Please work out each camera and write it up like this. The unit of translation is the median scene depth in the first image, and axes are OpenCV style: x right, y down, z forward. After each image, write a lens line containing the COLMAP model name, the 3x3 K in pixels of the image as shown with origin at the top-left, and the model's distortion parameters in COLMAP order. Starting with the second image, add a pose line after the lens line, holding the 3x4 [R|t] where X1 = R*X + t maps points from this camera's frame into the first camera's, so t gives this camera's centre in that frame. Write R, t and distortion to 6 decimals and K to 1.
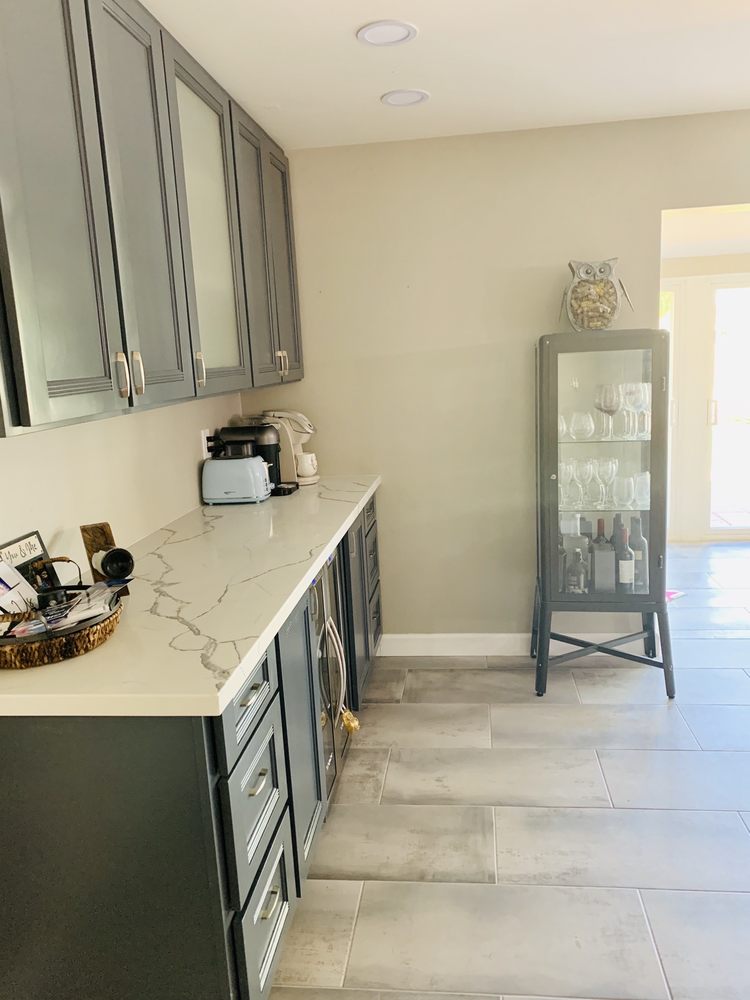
lens RADIAL K [[725.6, 0, 375.0], [0, 725.6, 500.0], [0, 0, 1]] dist [0.000613, -0.000993]
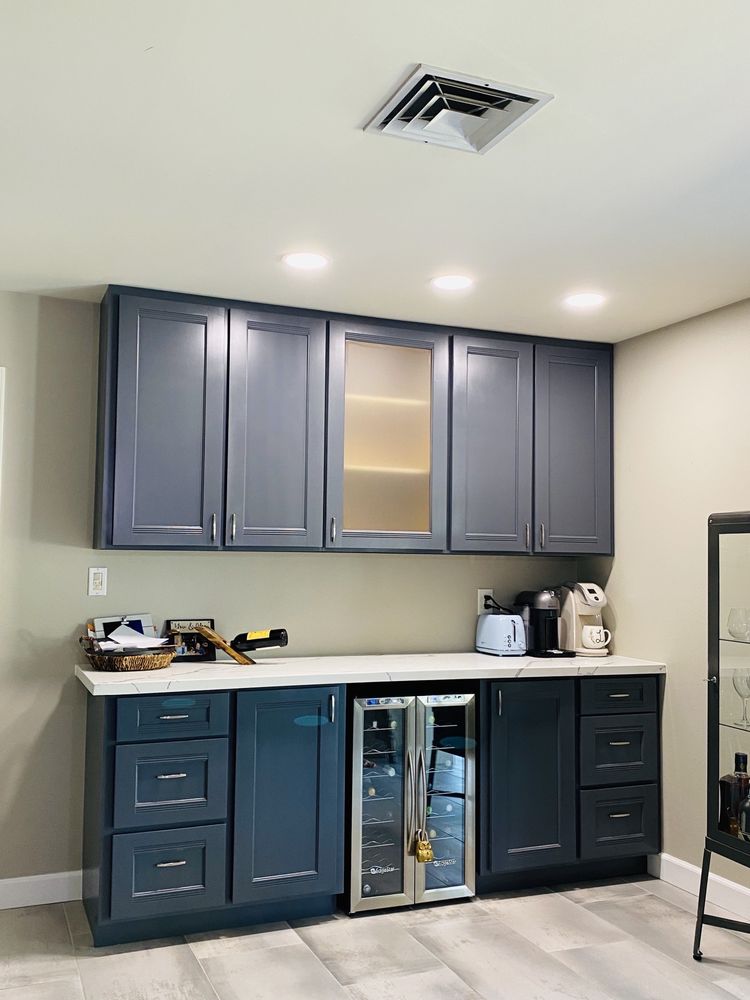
lens RADIAL K [[845.9, 0, 375.0], [0, 845.9, 500.0], [0, 0, 1]] dist [0.057057, -0.071067]
pose [[0.532011, -0.000232, -0.846737, 0.837624], [-0.202132, 0.971054, -0.127268, -0.027396], [0.822257, 0.238861, 0.516565, 0.113769]]
